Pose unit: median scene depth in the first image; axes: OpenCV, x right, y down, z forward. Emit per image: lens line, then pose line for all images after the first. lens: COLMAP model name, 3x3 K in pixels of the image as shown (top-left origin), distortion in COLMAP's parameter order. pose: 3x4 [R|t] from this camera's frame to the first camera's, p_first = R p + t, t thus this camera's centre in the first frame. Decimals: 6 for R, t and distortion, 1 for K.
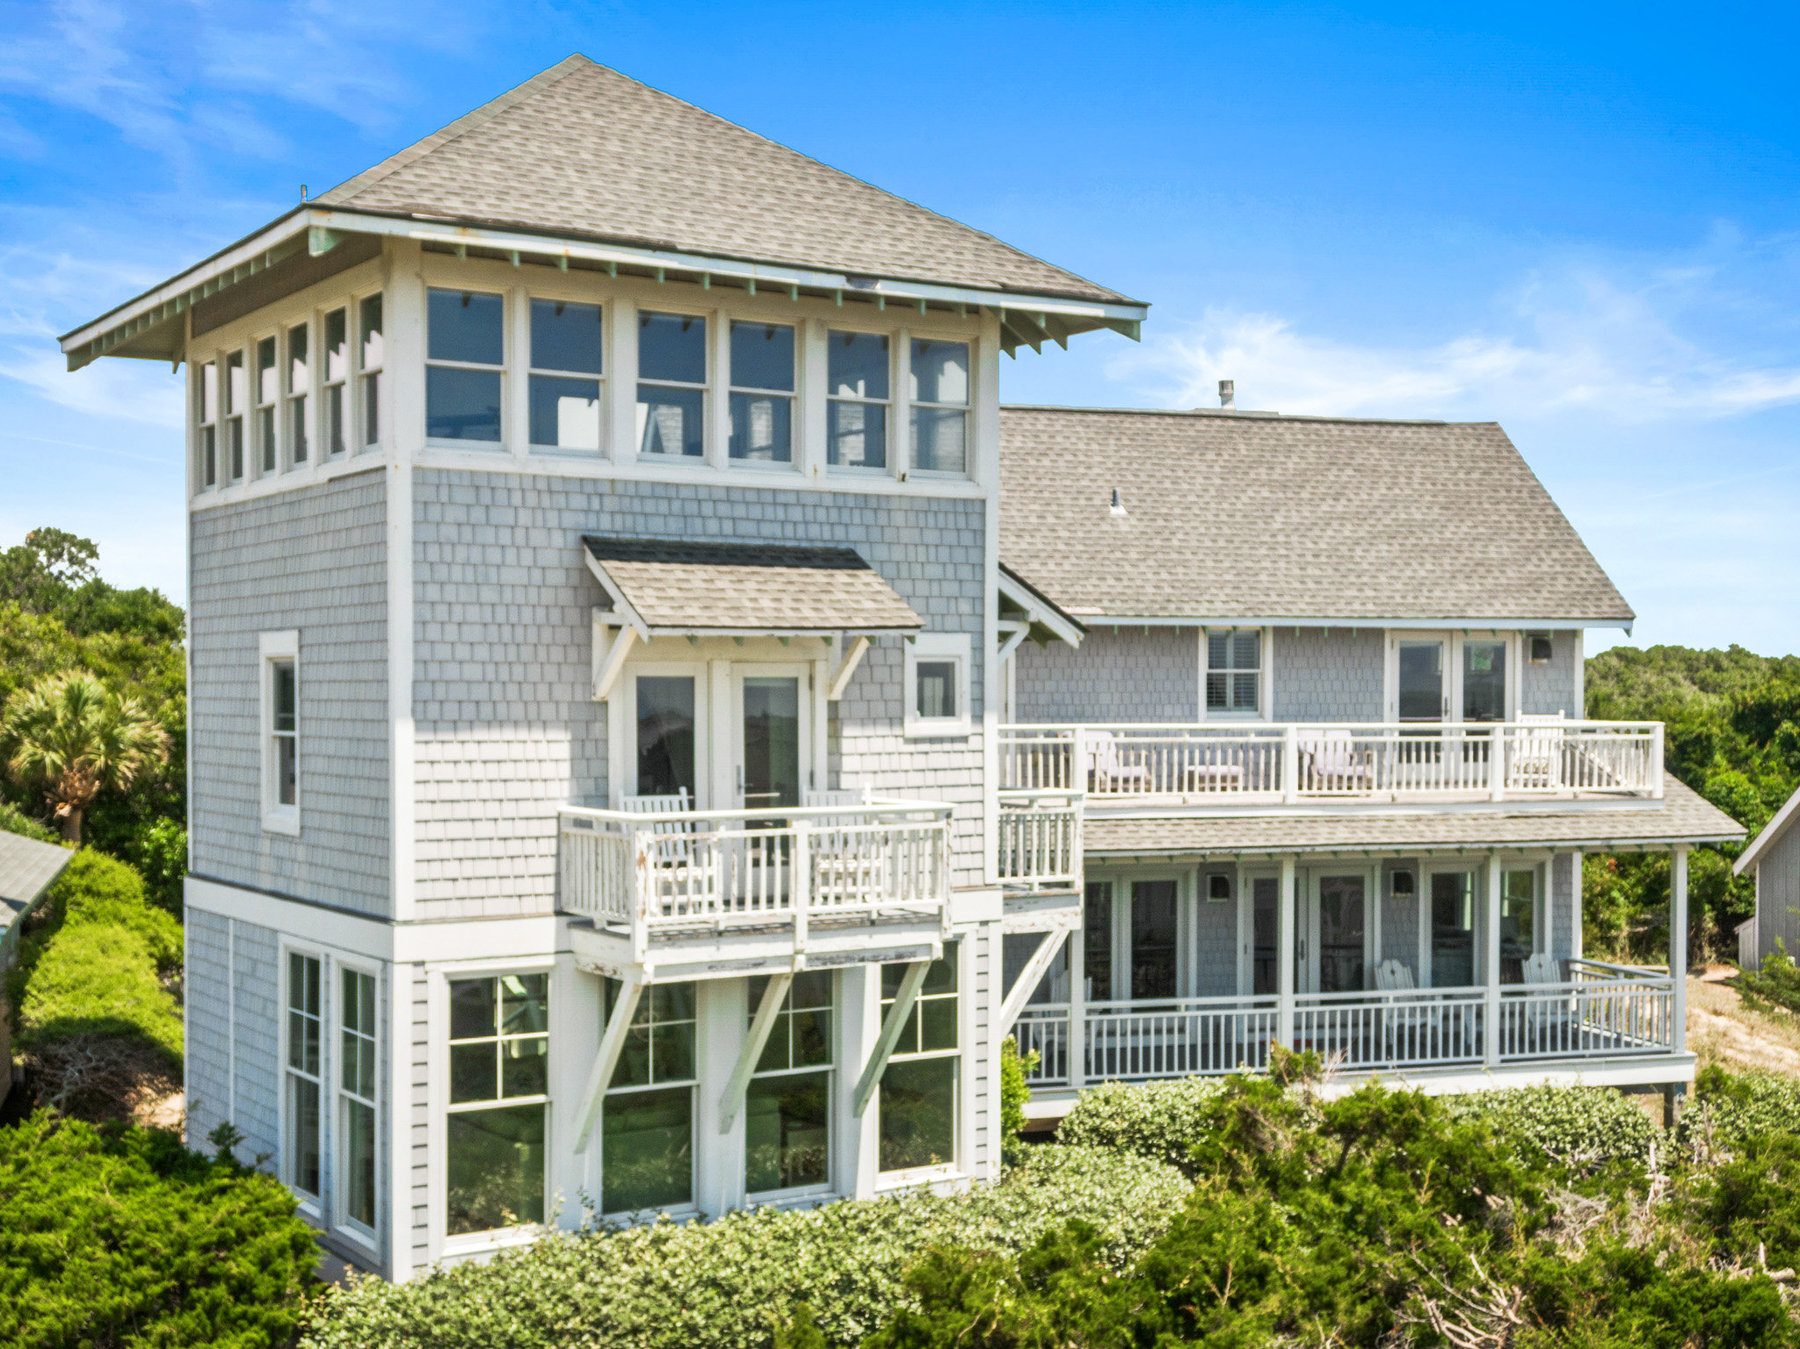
lens RADIAL K [[2257.2, 0, 900.0], [0, 2257.2, 674.5], [0, 0, 1]] dist [0.020362, -0.005106]
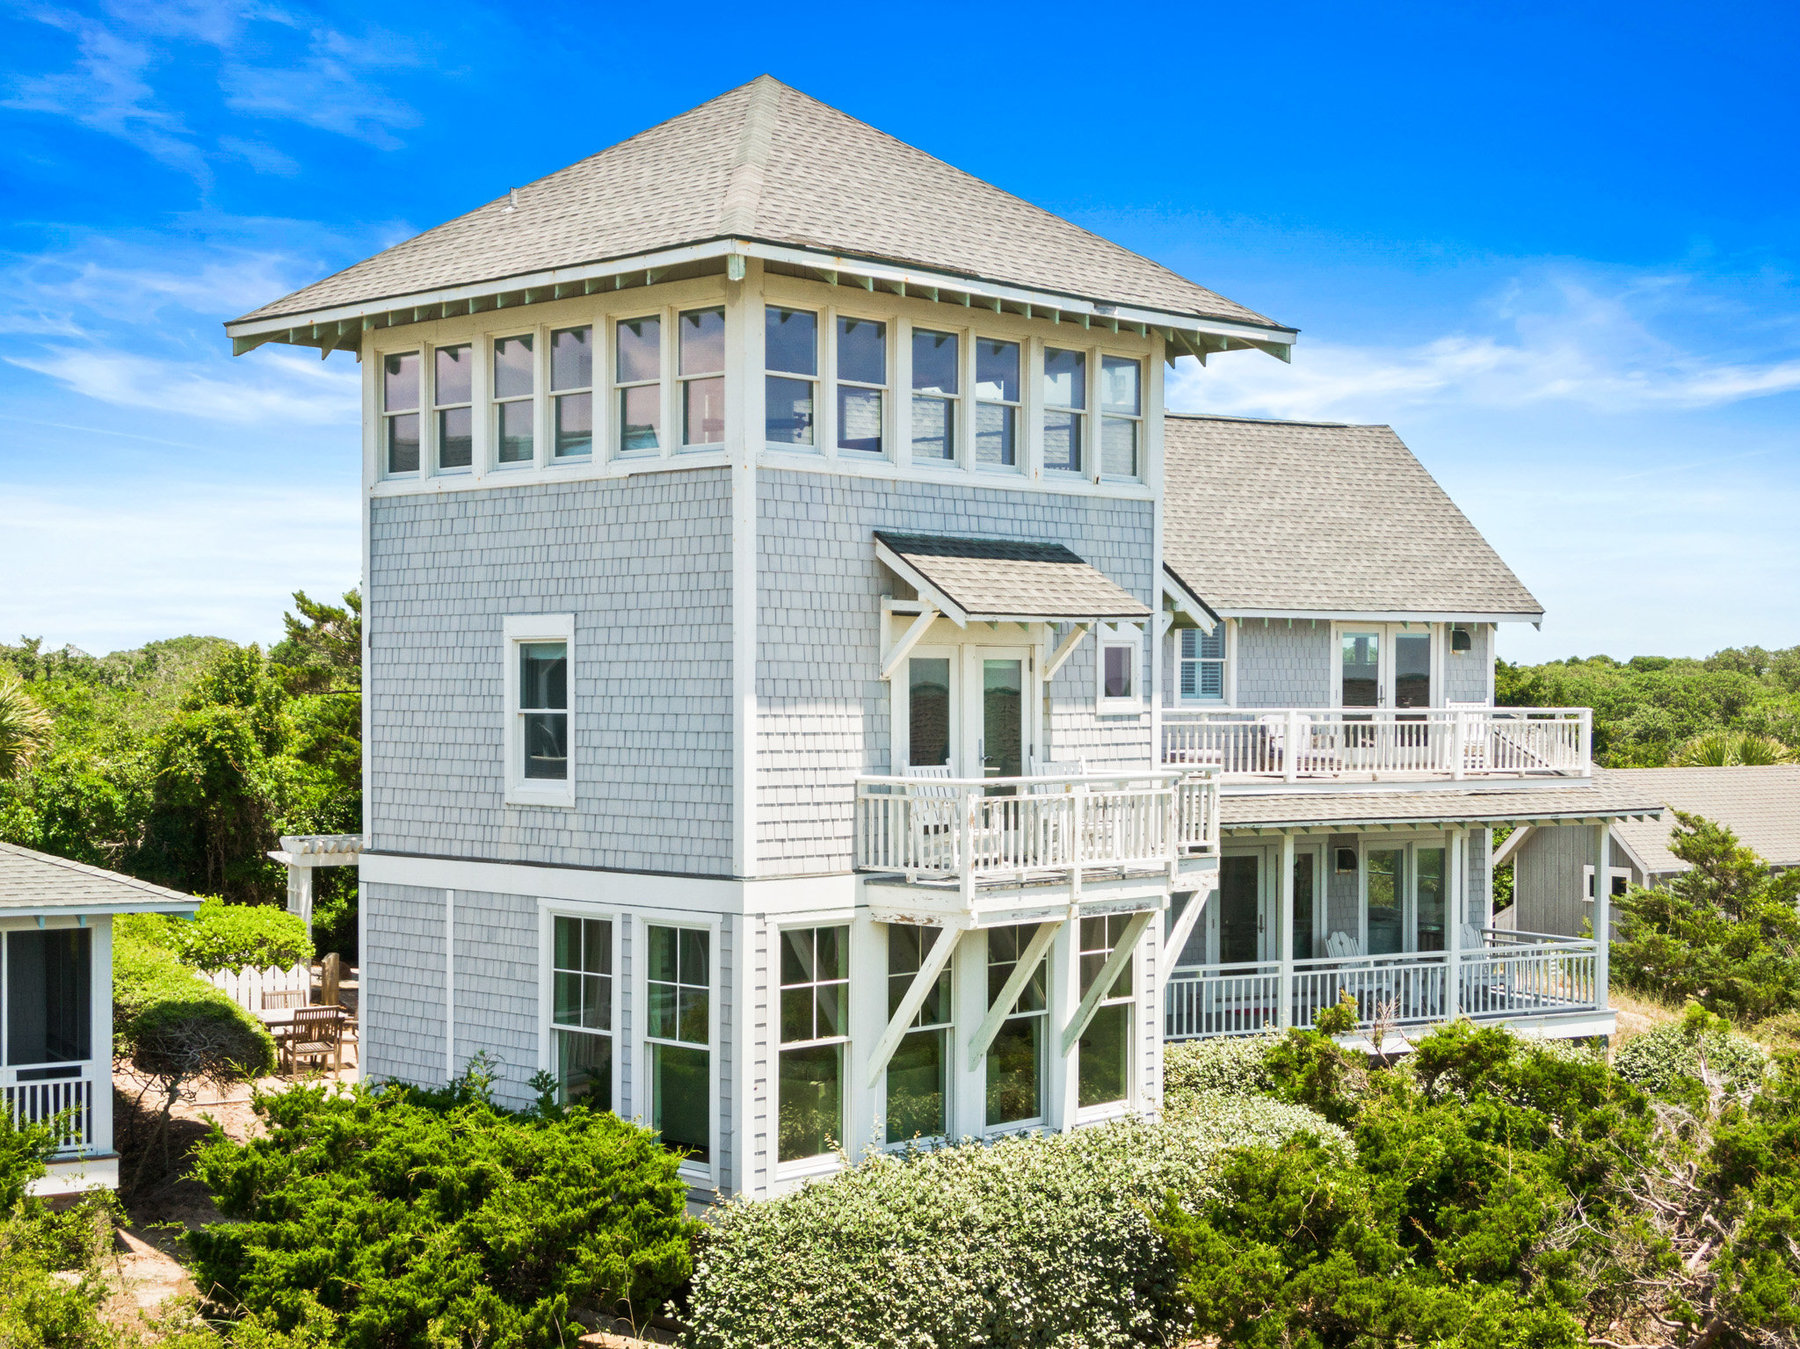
lens RADIAL K [[2612.4, 0, 900.0], [0, 2612.4, 674.5], [0, 0, 1]] dist [0.014978, -0.000953]
pose [[0.976009, 0.003218, 0.217705, -0.377900], [-0.003363, 0.999994, 0.000296, 0.008075], [-0.217703, -0.001021, 0.976015, -0.234406]]
